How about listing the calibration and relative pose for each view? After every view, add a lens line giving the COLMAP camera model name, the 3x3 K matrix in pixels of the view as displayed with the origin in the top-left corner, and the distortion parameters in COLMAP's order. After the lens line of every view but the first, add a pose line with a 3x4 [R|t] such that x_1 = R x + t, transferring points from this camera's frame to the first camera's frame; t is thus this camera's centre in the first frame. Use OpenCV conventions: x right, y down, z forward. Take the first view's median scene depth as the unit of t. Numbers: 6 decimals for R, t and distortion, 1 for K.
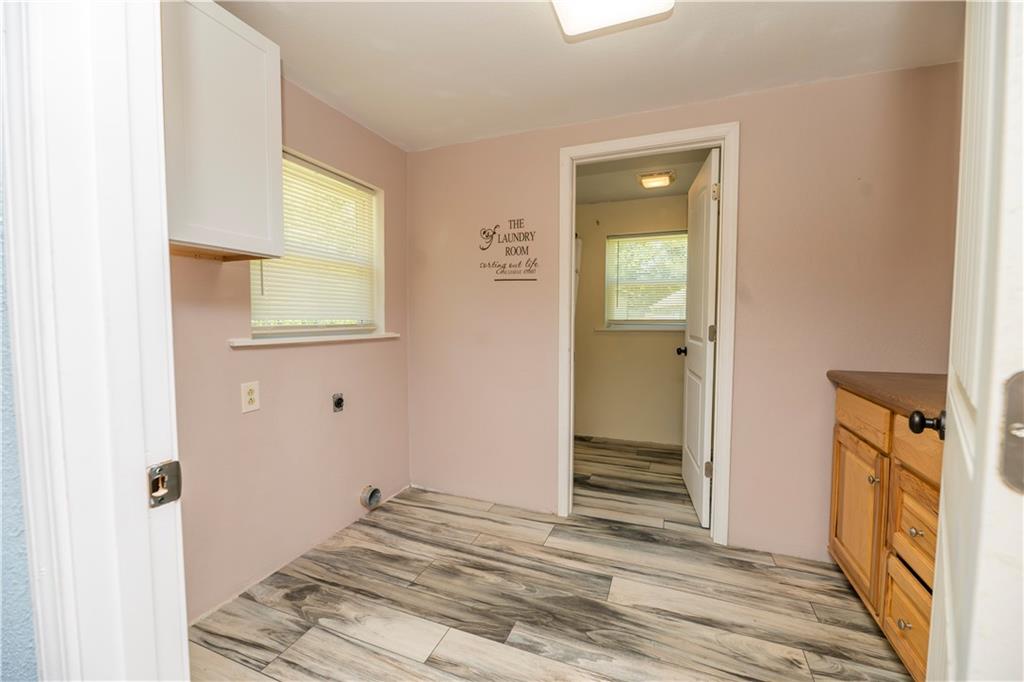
lens RADIAL K [[425.6, 0, 507.9], [0, 425.6, 344.4], [0, 0, 1]] dist [-0.001904, -0.000467]
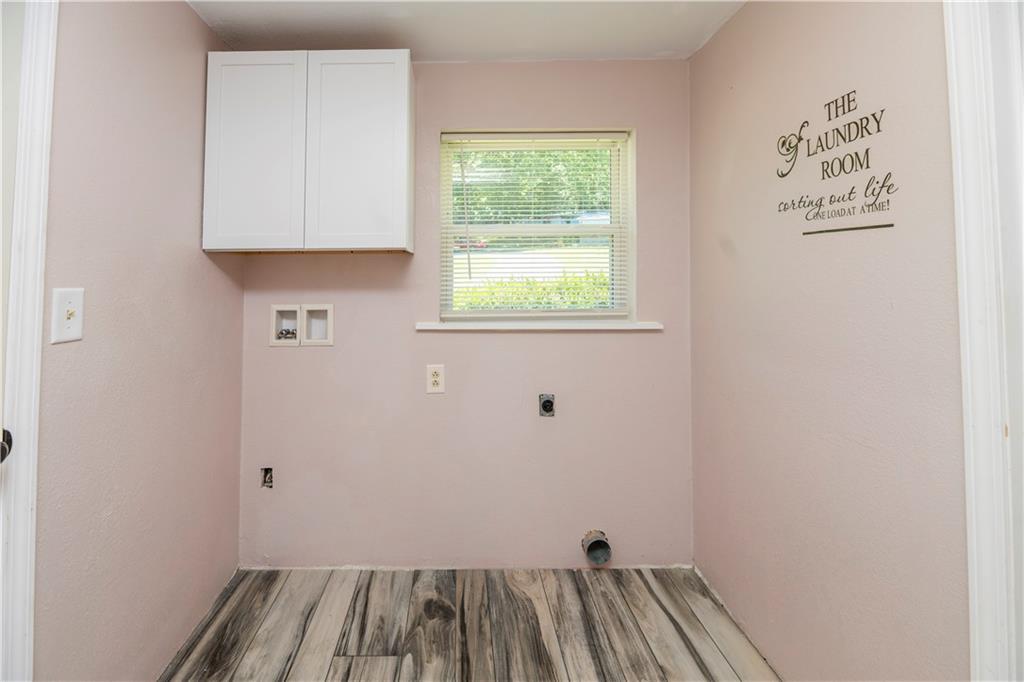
lens RADIAL K [[433.5, 0, 450.6], [0, 433.5, 262.7], [0, 0, 1]] dist [-0.003056, -0.000128]
pose [[0.354607, -0.035574, -0.934339, 0.317589], [-0.048671, 0.997219, -0.056440, -0.079057], [0.933748, 0.065490, 0.351889, 0.504817]]
